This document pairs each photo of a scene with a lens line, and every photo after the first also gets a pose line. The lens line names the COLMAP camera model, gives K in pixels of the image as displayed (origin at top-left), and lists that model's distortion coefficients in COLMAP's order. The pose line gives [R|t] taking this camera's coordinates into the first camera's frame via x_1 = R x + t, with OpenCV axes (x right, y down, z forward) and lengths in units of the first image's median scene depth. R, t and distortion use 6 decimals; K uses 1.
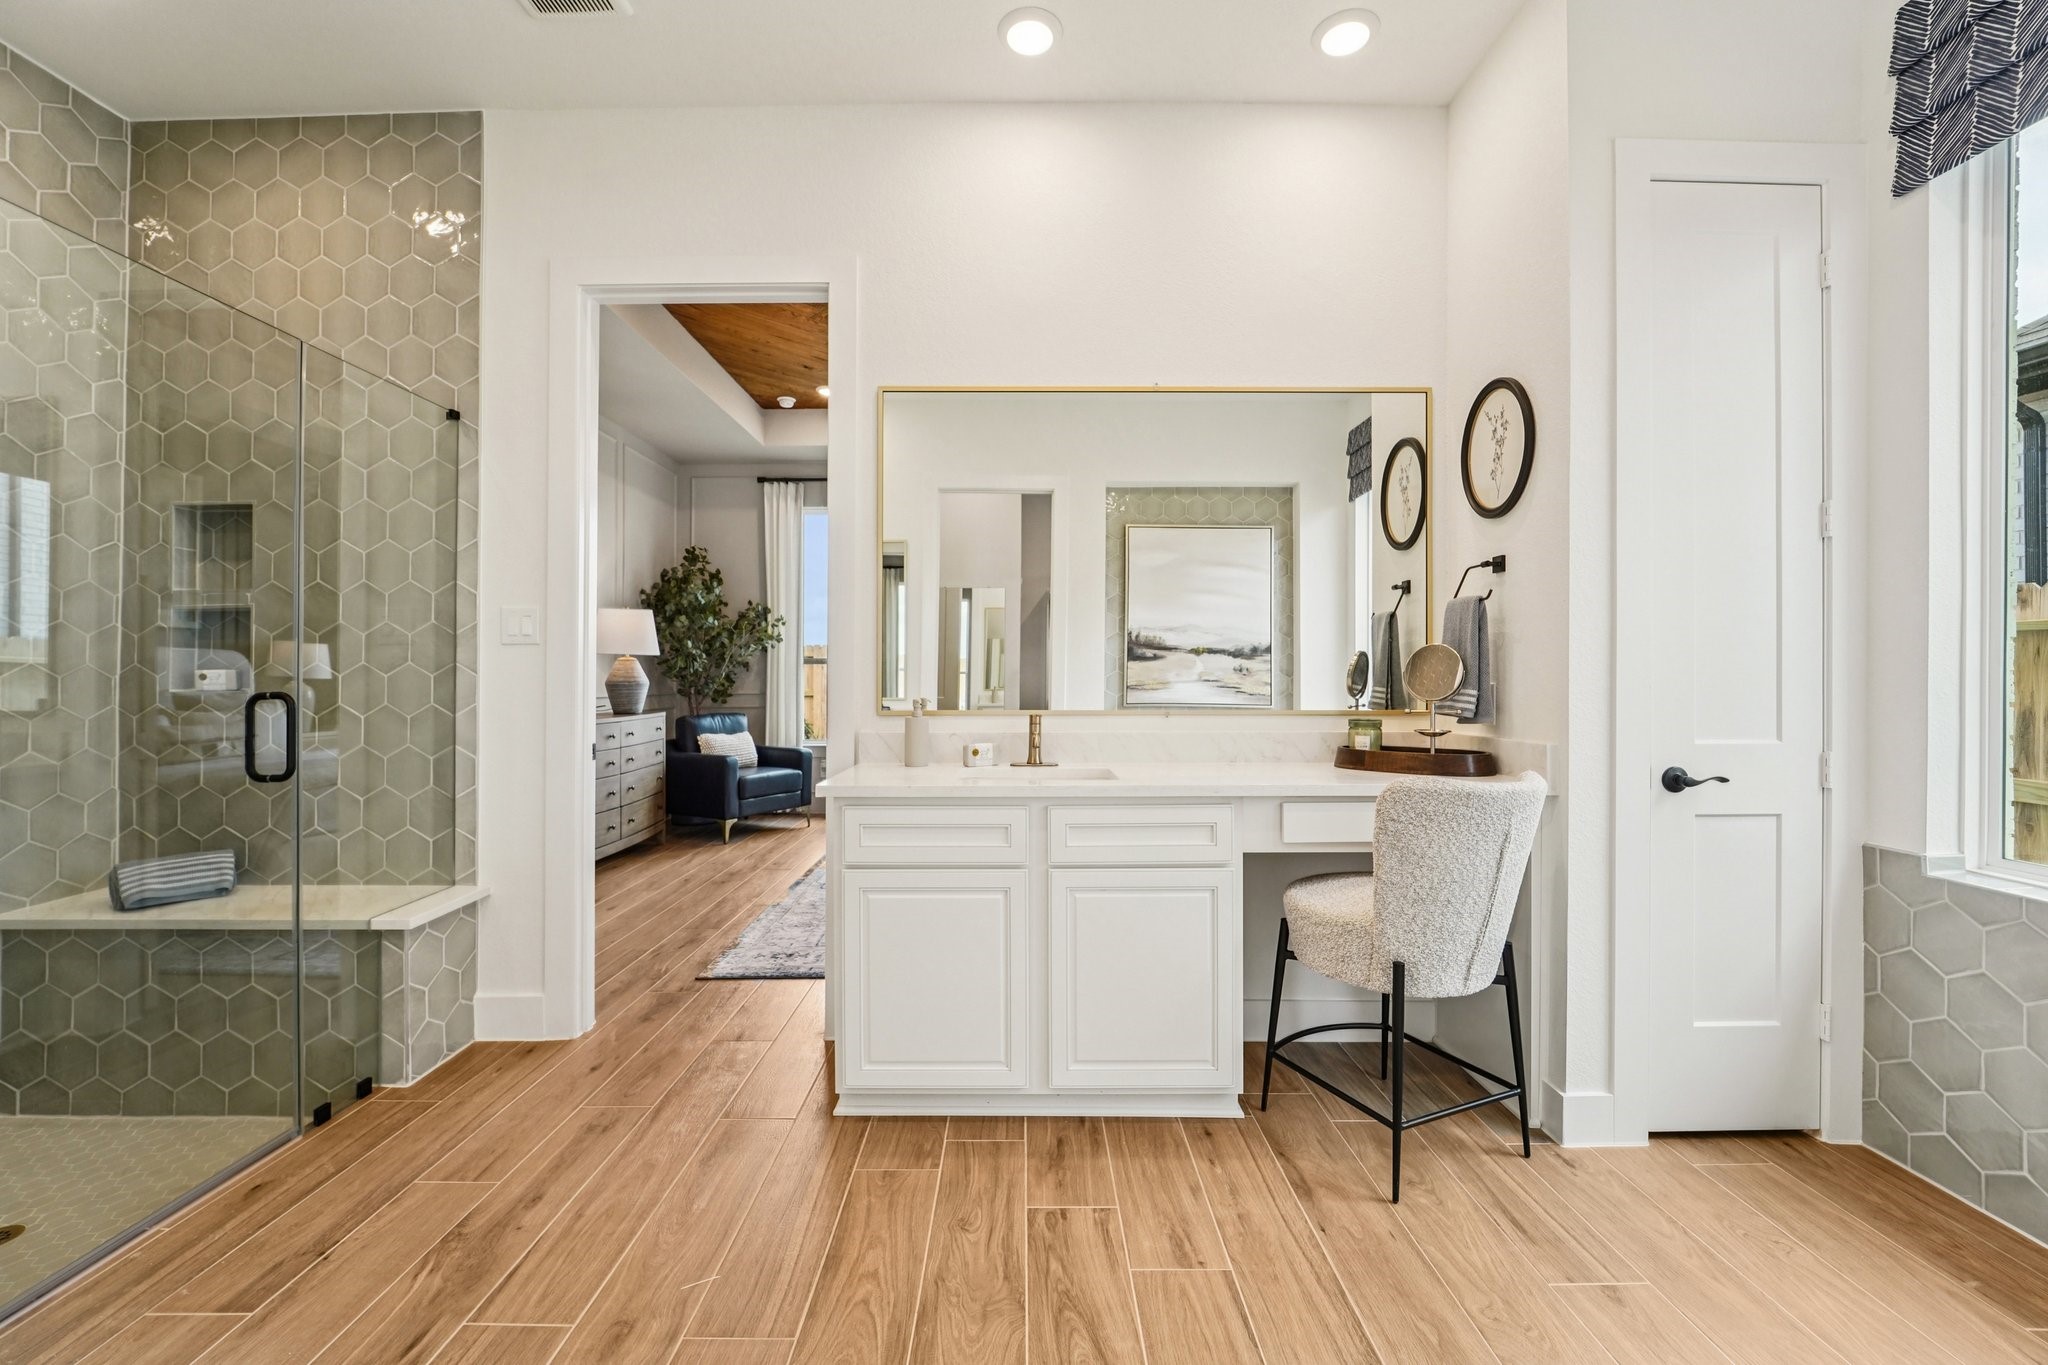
lens RADIAL K [[829.8, 0, 1019.0], [0, 829.8, 687.3], [0, 0, 1]] dist [-0.015366, 0.000438]
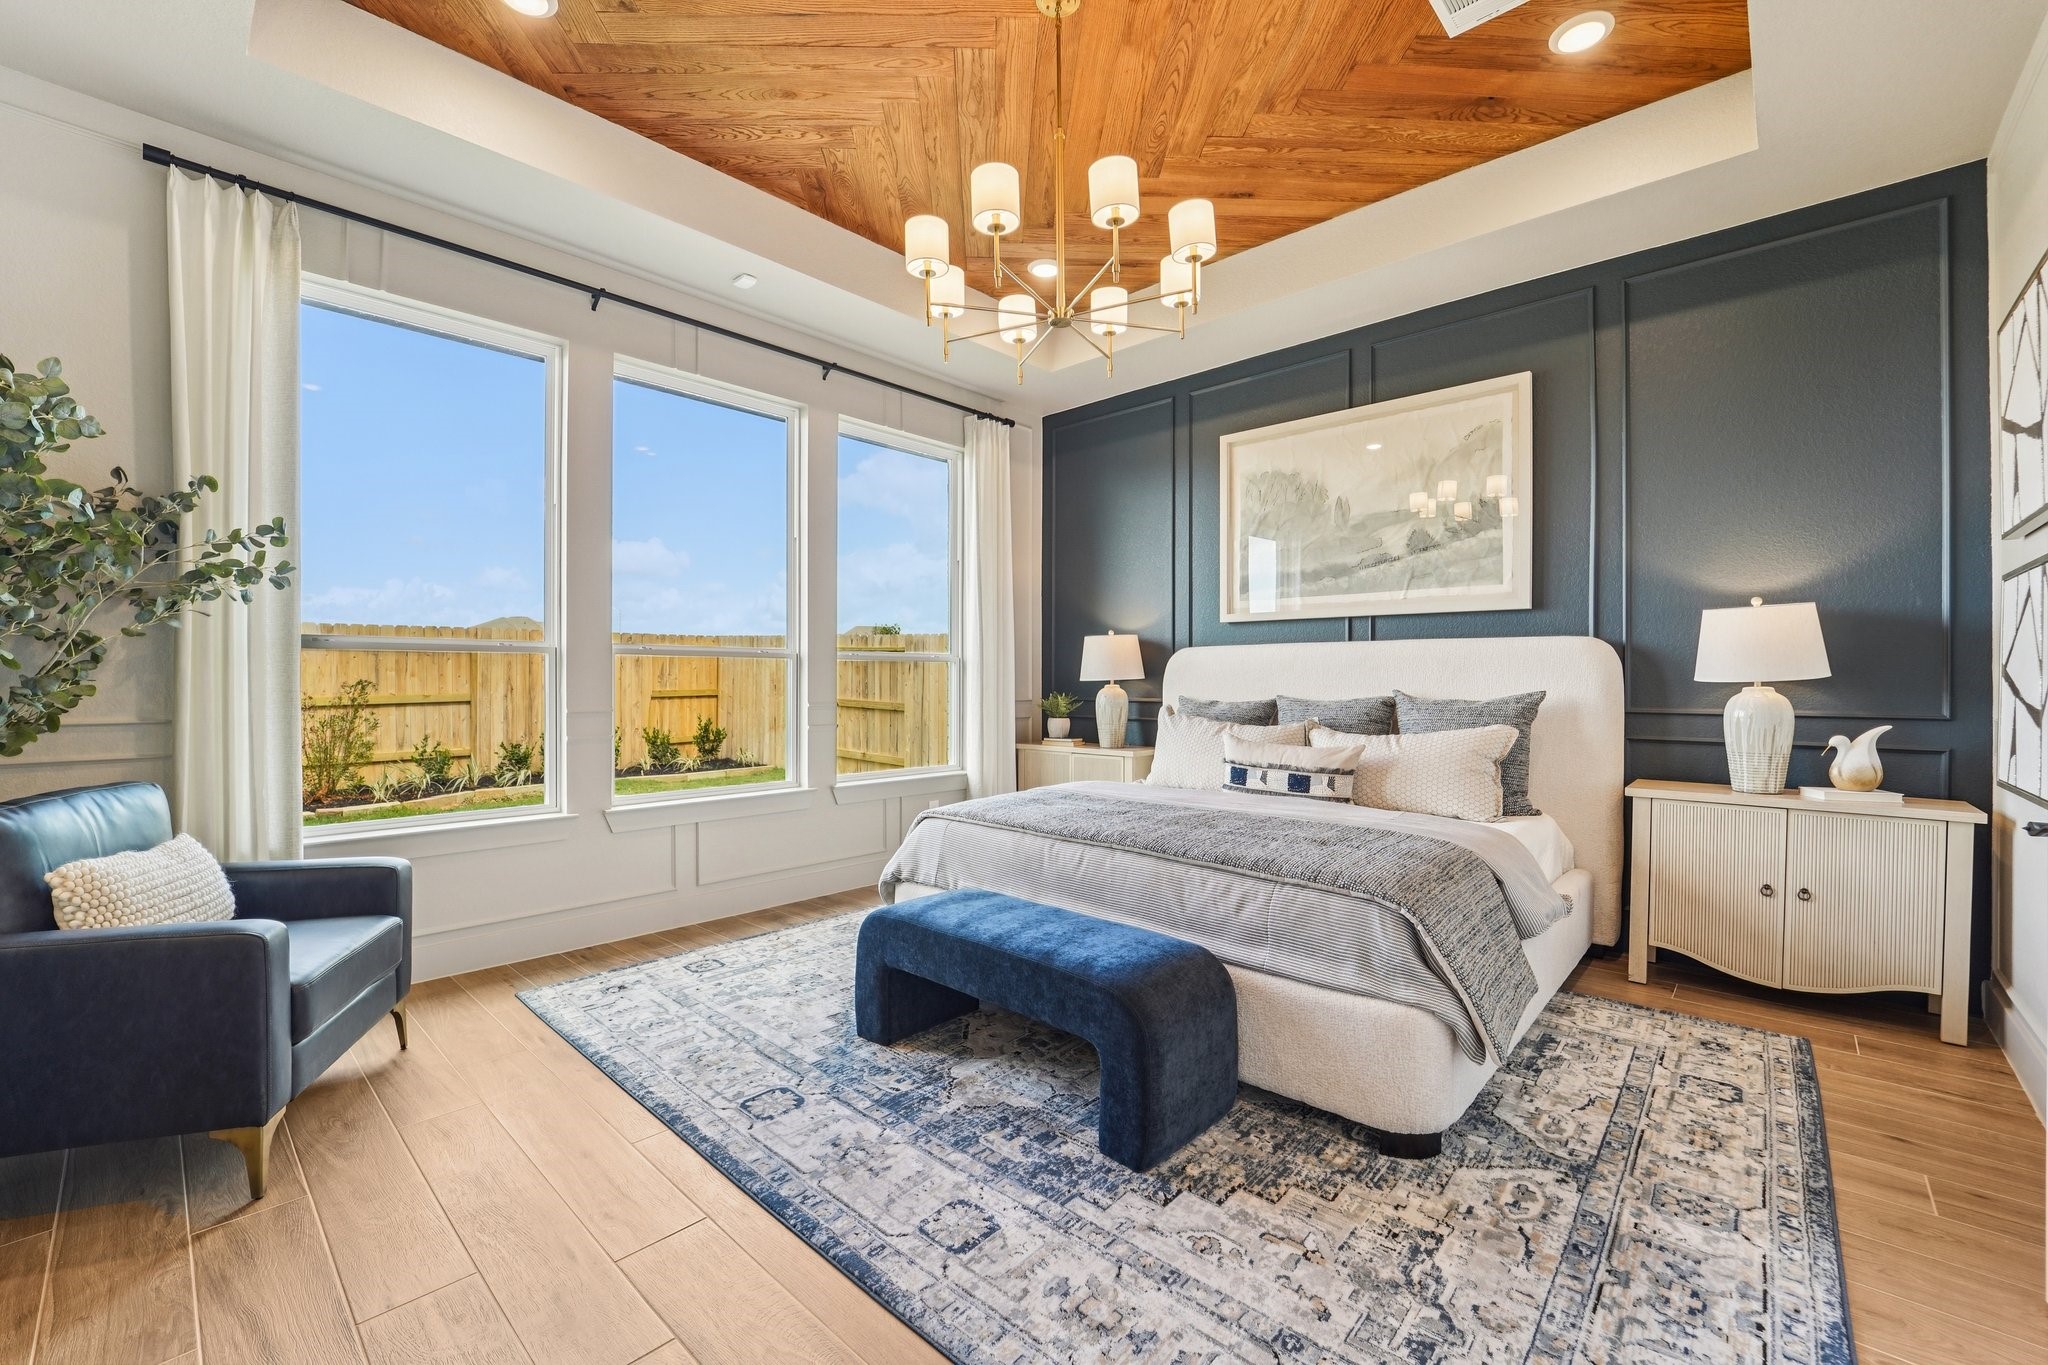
lens RADIAL K [[829.8, 0, 1025.5], [0, 829.8, 680.7], [0, 0, 1]] dist [-0.015366, 0.000438]
pose [[0.673348, 0.004209, 0.739314, -0.365249], [0.001556, 0.999974, -0.007110, -0.008679], [-0.739324, 0.005938, 0.673323, 0.527555]]
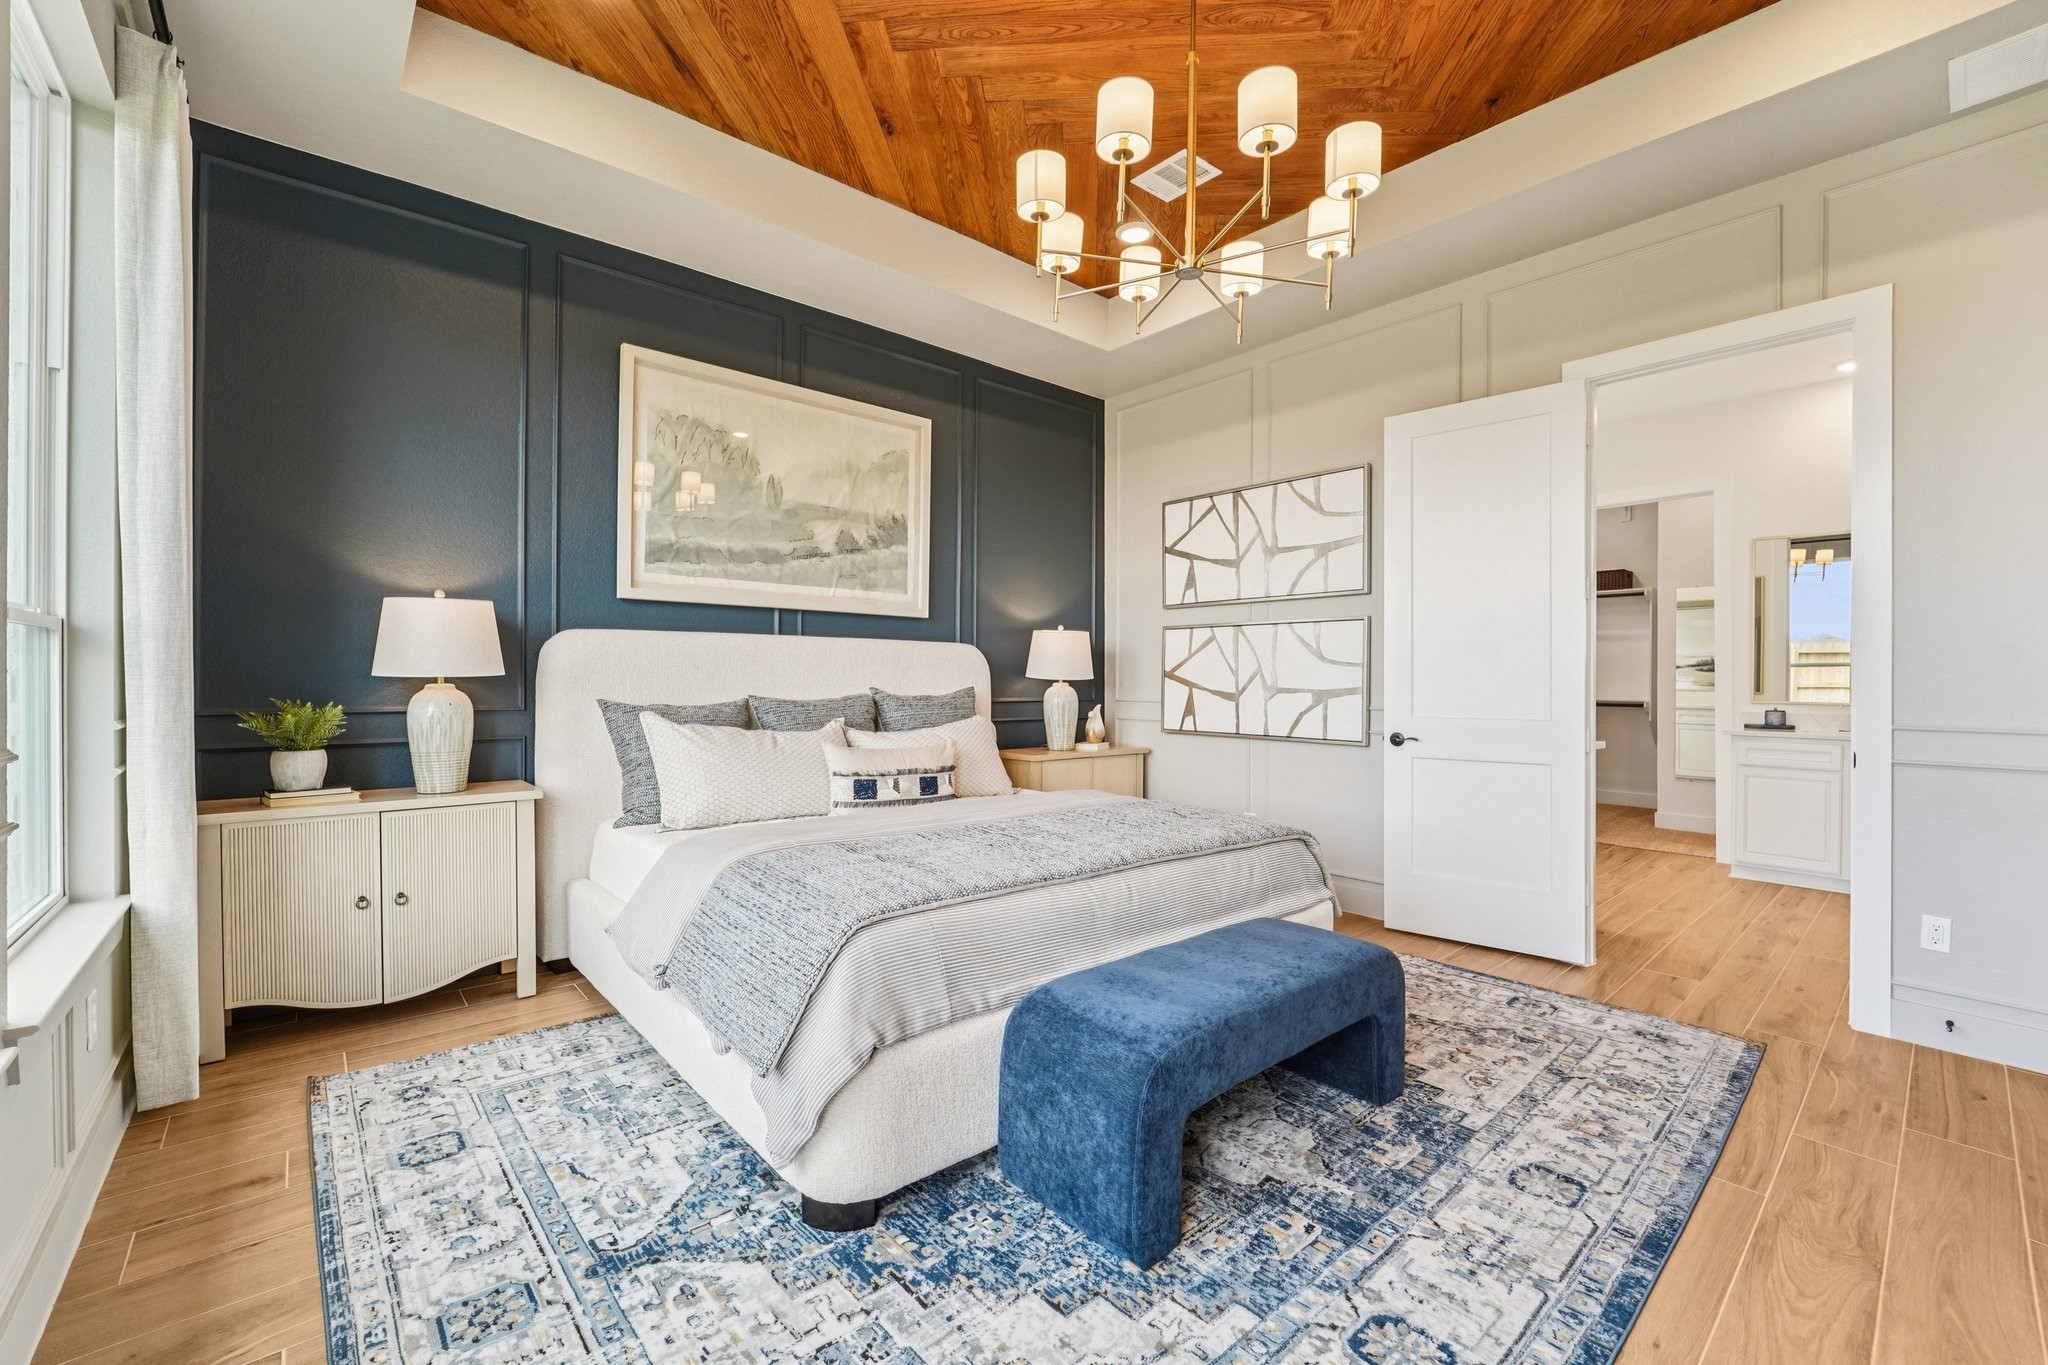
lens RADIAL K [[829.8, 0, 1019.1], [0, 829.8, 678.3], [0, 0, 1]] dist [-0.015366, 0.000438]
pose [[-0.650923, -0.007061, 0.759111, -0.272533], [-0.001864, 0.999969, 0.007704, -0.018193], [-0.759141, 0.003600, -0.650916, 1.105855]]
